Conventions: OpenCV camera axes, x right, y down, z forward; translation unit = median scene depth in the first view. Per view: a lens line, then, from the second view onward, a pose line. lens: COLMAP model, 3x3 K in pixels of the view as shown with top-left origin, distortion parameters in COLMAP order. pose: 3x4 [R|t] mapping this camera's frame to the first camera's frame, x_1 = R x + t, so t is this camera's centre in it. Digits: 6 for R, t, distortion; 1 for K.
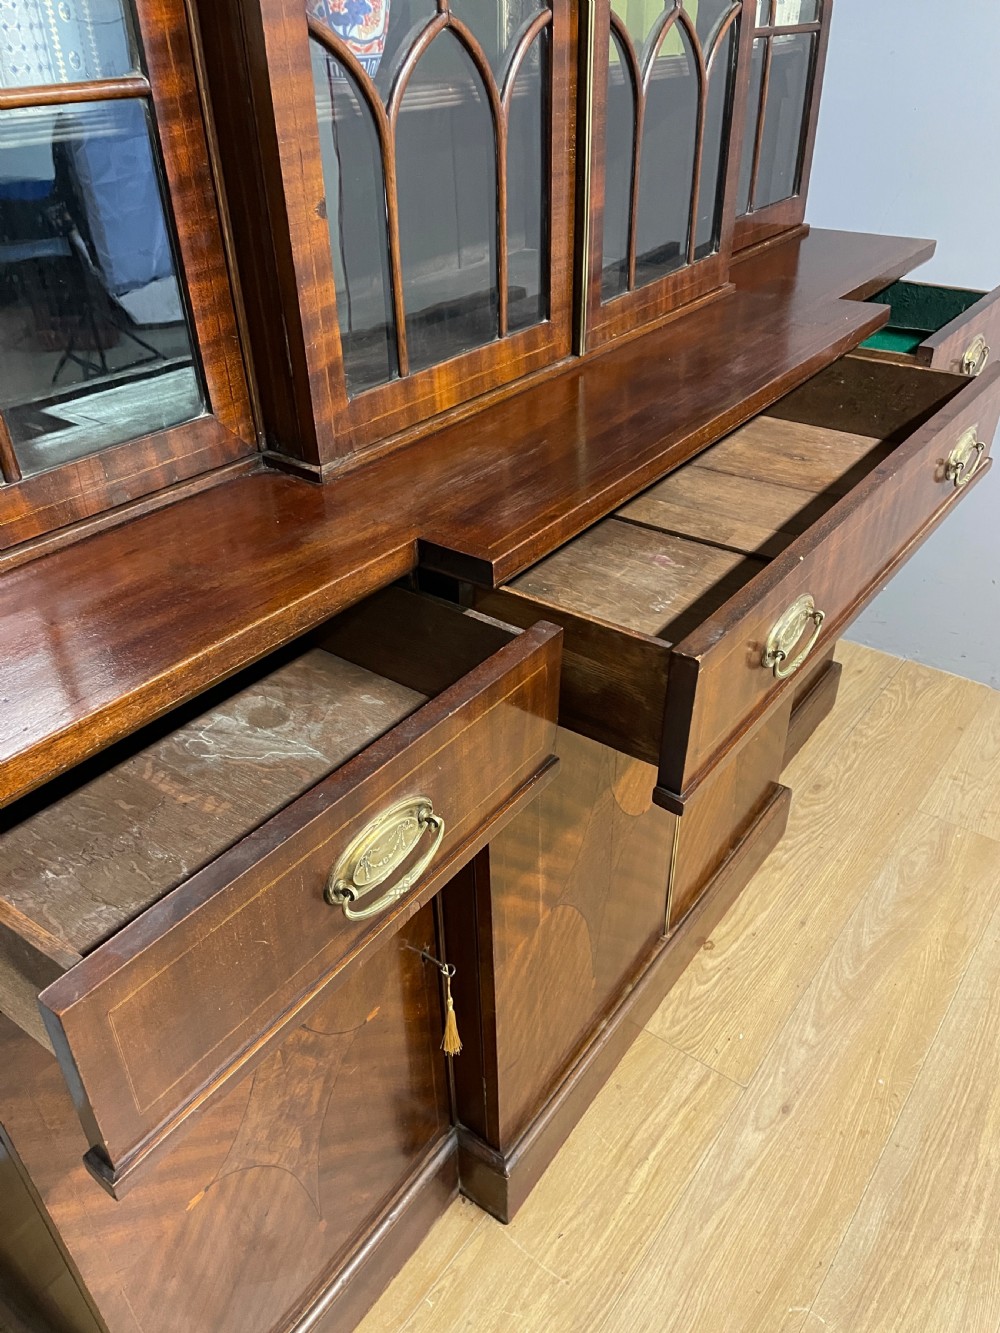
lens RADIAL K [[1004.4, 0, 513.2], [0, 1004.4, 671.9], [0, 0, 1]] dist [0.095915, -0.117689]
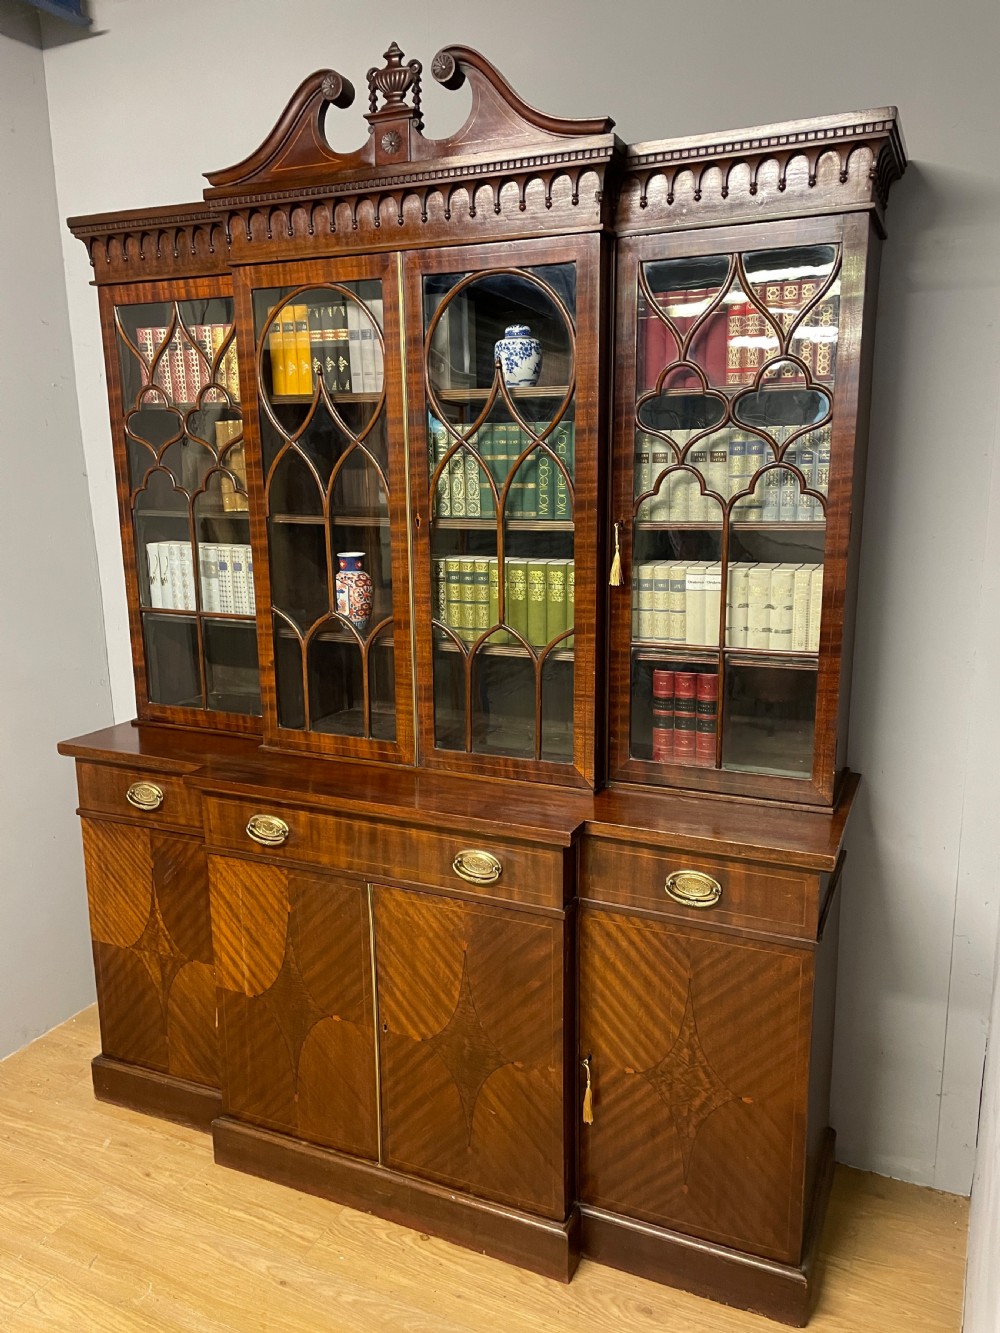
lens RADIAL K [[1004.4, 0, 513.2], [0, 1004.4, 671.9], [0, 0, 1]] dist [0.095915, -0.117689]
pose [[0.203028, 0.216284, -0.954987, 1.575181], [-0.535858, 0.840834, 0.076509, -0.596373], [0.819534, 0.496204, 0.286610, 0.444675]]
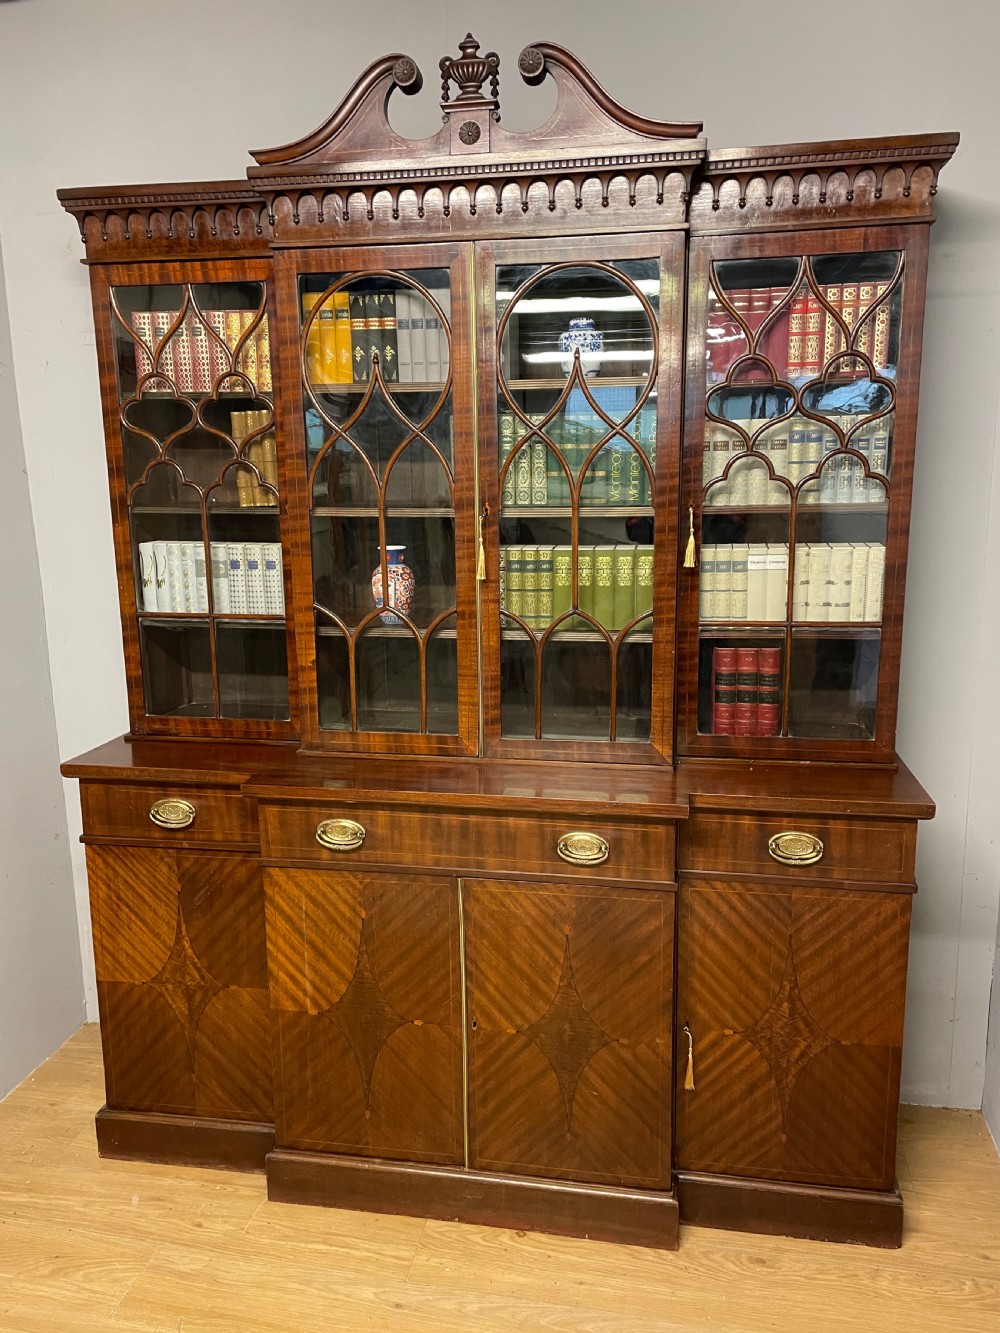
lens RADIAL K [[1004.8, 0, 503.6], [0, 1004.8, 659.6], [0, 0, 1]] dist [0.097449, -0.116153]
pose [[0.433970, 0.179418, -0.882881, 1.438191], [-0.492165, 0.868033, -0.065518, -0.313890], [0.754615, 0.462956, 0.465003, 0.069354]]
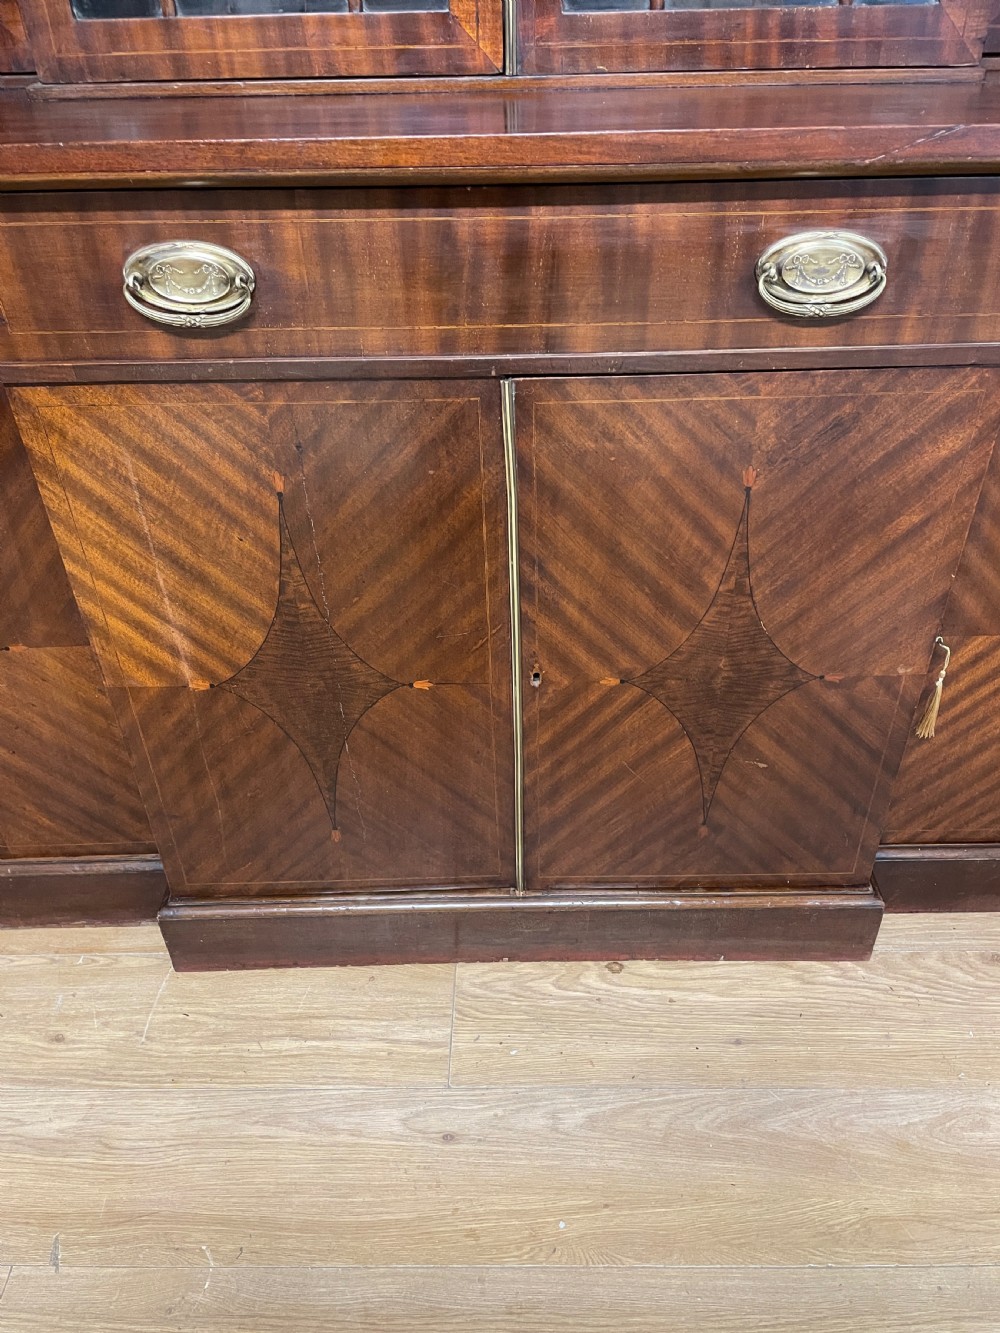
lens RADIAL K [[1004.4, 0, 513.2], [0, 1004.4, 671.9], [0, 0, 1]] dist [0.095915, -0.117689]
pose [[0.589326, 0.487662, -0.644112, 0.650614], [-0.436156, 0.863150, 0.254439, -0.106622], [0.680046, 0.130986, 0.721374, 0.436998]]
